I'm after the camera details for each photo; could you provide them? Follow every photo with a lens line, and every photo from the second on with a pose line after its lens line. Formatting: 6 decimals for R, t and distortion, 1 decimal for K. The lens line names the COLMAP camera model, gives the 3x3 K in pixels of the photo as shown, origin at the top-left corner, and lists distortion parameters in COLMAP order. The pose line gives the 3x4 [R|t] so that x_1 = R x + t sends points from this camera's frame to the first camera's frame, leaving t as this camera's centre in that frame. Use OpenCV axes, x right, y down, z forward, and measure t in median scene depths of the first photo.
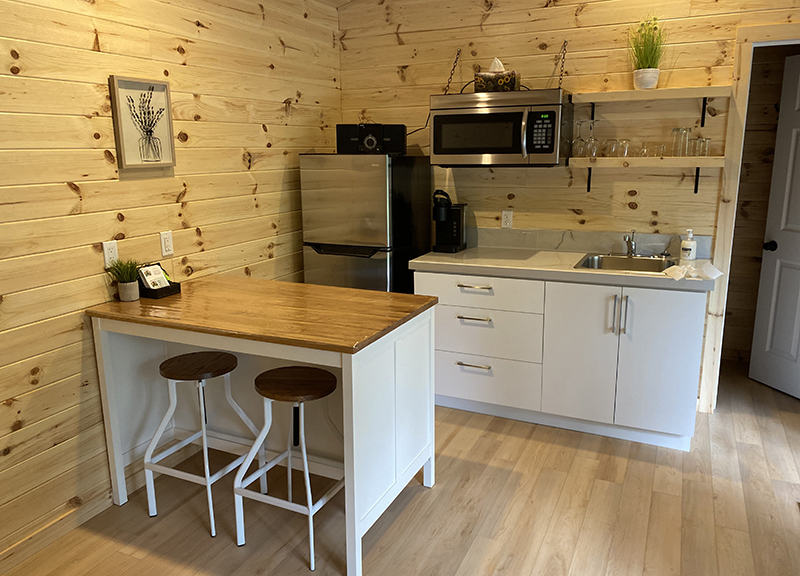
lens RADIAL K [[610.2, 0, 386.1], [0, 610.2, 287.0], [0, 0, 1]] dist [0.006355, -0.026796]
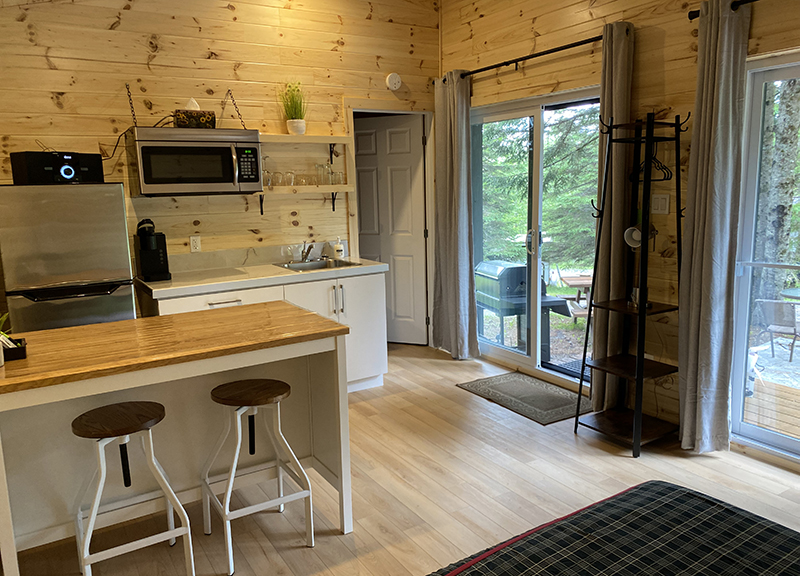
lens RADIAL K [[610.2, 0, 386.1], [0, 610.2, 287.0], [0, 0, 1]] dist [0.006355, -0.026796]
pose [[0.550109, -0.137633, 0.823673, -0.610509], [0.196758, 0.979919, 0.032331, -0.005375], [-0.811583, 0.144279, 0.566142, 0.141674]]
